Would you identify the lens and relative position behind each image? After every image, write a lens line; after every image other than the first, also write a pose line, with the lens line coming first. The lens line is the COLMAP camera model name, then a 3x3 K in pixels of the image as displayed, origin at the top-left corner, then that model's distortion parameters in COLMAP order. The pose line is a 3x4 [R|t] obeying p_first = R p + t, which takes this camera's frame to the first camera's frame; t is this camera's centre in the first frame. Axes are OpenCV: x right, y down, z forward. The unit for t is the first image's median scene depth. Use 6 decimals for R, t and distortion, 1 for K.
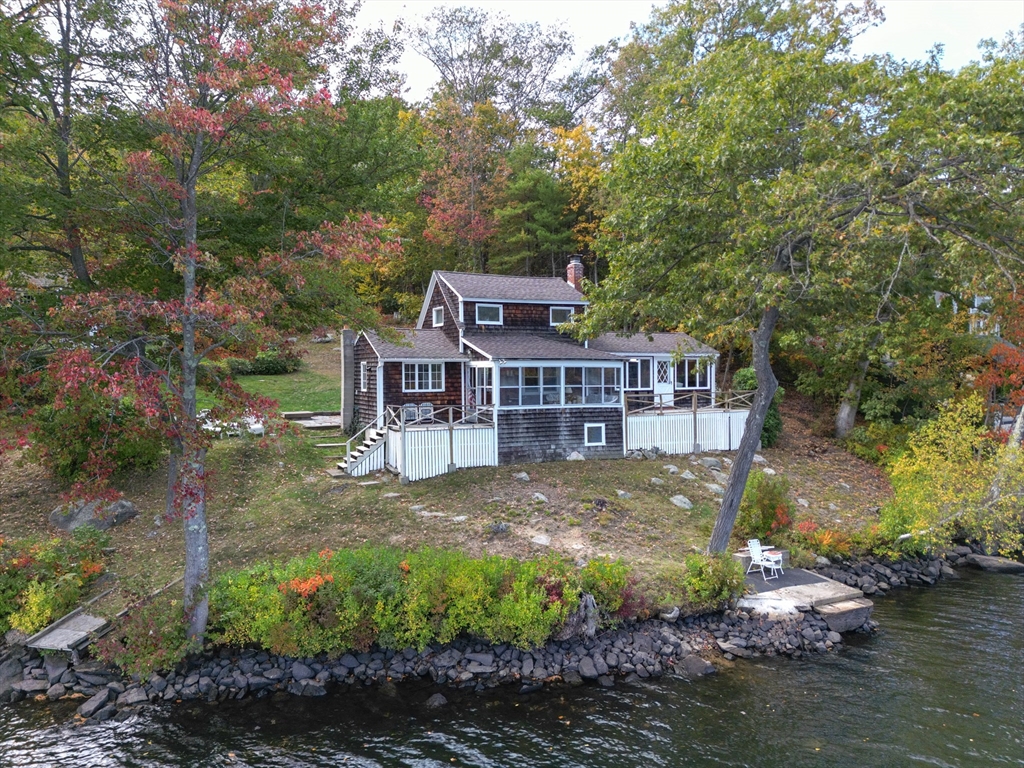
lens RADIAL K [[718.6, 0, 511.9], [0, 718.6, 385.1], [0, 0, 1]] dist [0.056000, -0.006462]
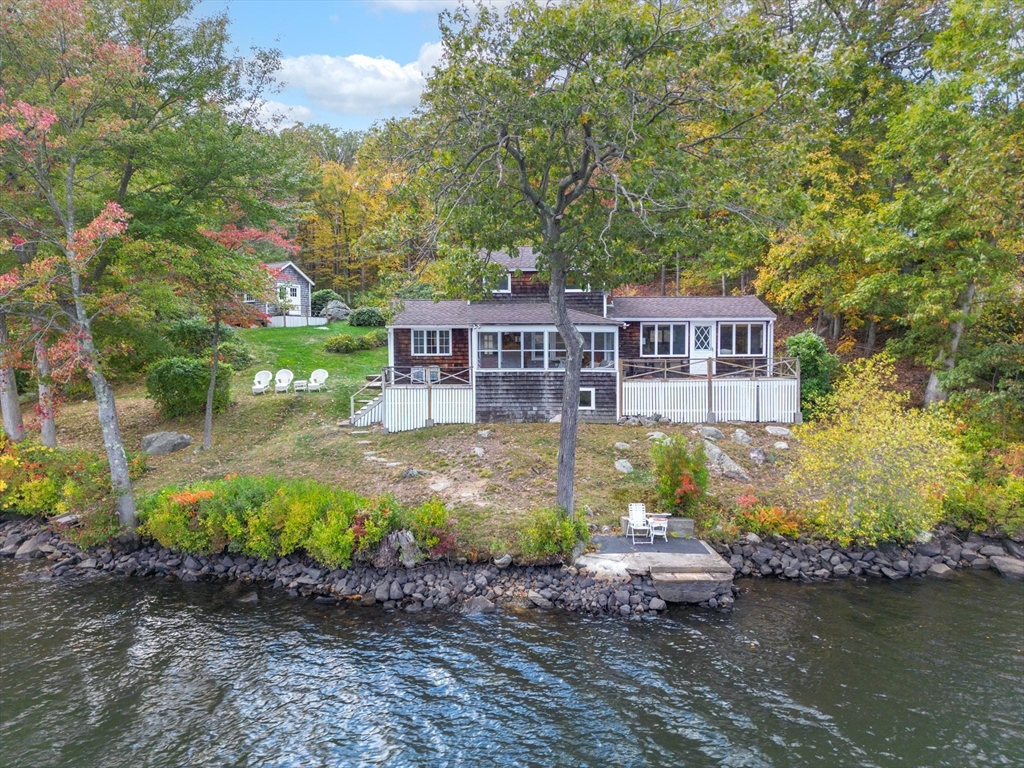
lens RADIAL K [[718.6, 0, 512.5], [0, 718.6, 382.5], [0, 0, 1]] dist [0.056000, -0.006462]
pose [[0.910447, 0.018228, -0.413224, 0.458564], [-0.007397, 0.999586, 0.027795, 0.019432], [0.413560, -0.022249, 0.910205, 0.040957]]
